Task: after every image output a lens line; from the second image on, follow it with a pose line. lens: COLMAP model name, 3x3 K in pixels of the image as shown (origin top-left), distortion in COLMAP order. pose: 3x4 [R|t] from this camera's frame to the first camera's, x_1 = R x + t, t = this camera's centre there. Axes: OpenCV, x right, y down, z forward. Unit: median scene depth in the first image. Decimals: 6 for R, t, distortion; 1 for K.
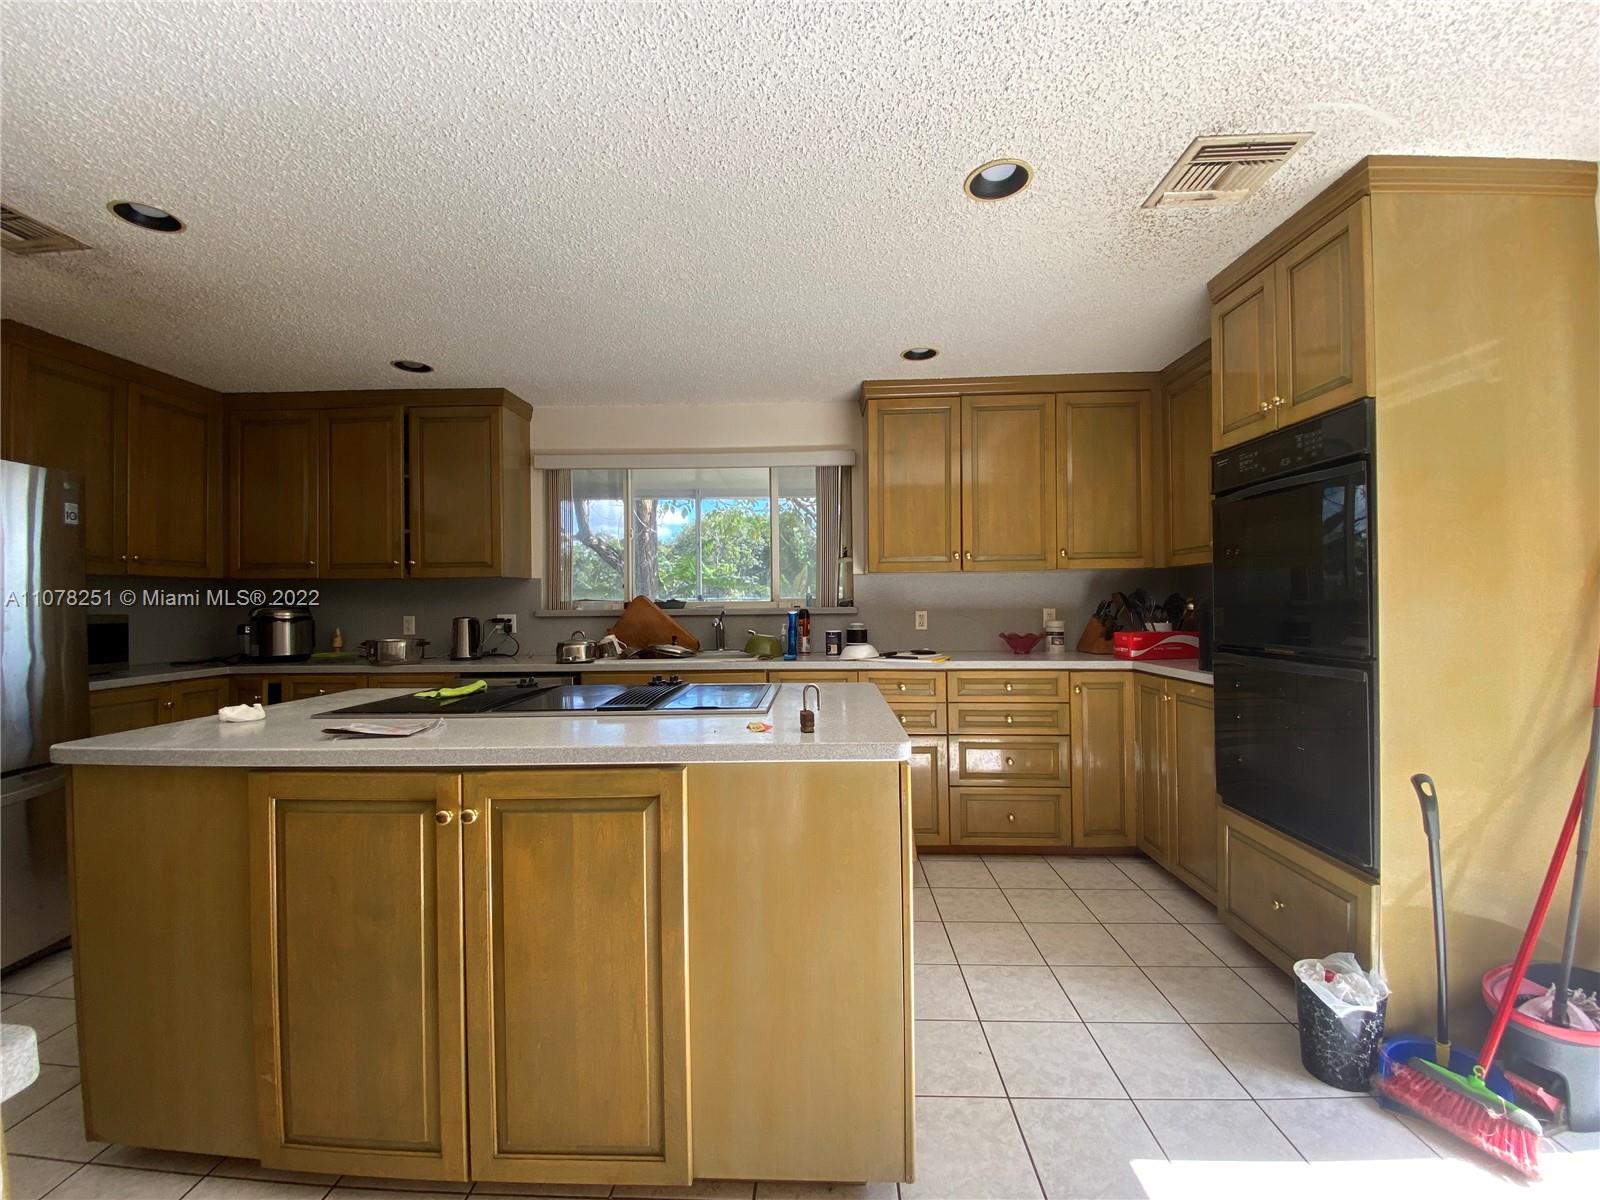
lens RADIAL K [[647.9, 0, 802.9], [0, 647.9, 591.4], [0, 0, 1]] dist [0.044442, -0.032659]
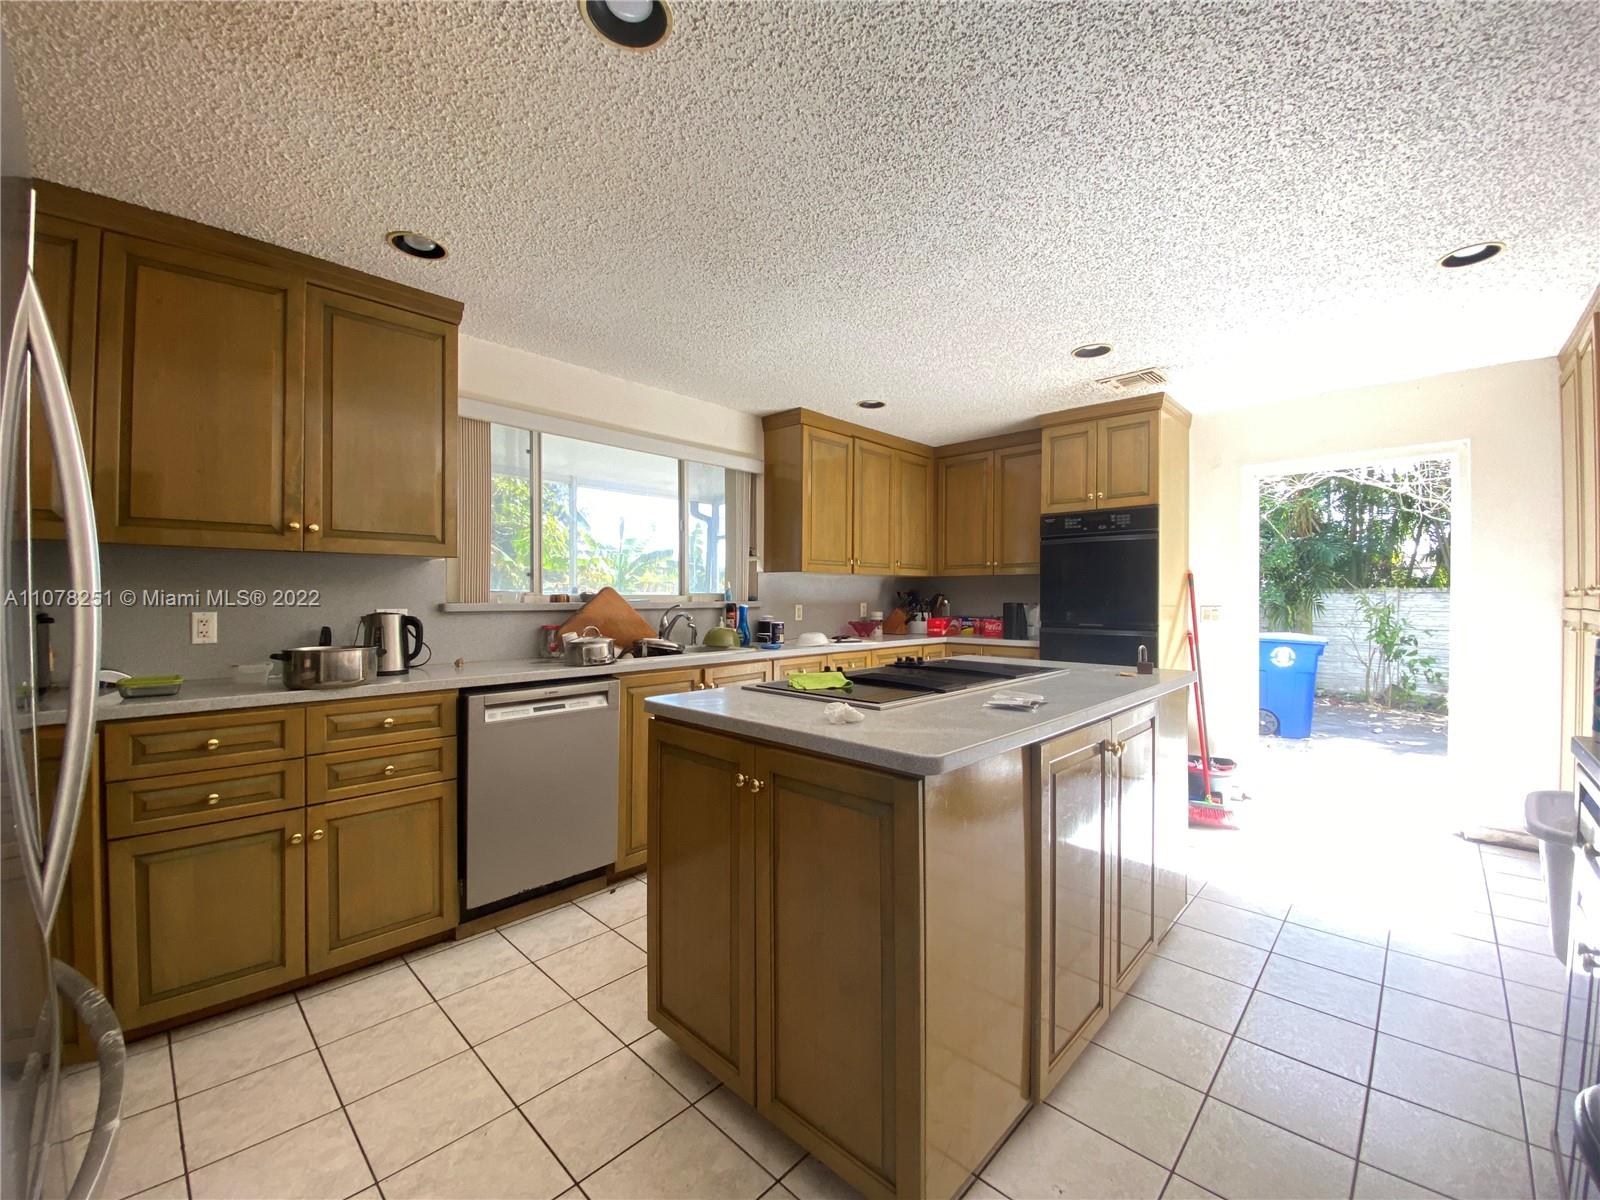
lens RADIAL K [[647.9, 0, 802.9], [0, 647.9, 591.4], [0, 0, 1]] dist [0.044442, -0.032659]
pose [[0.659192, 0.017759, 0.751765, -0.787192], [-0.019278, 0.999792, -0.006715, 0.014605], [-0.751727, -0.010066, 0.659397, 0.234526]]
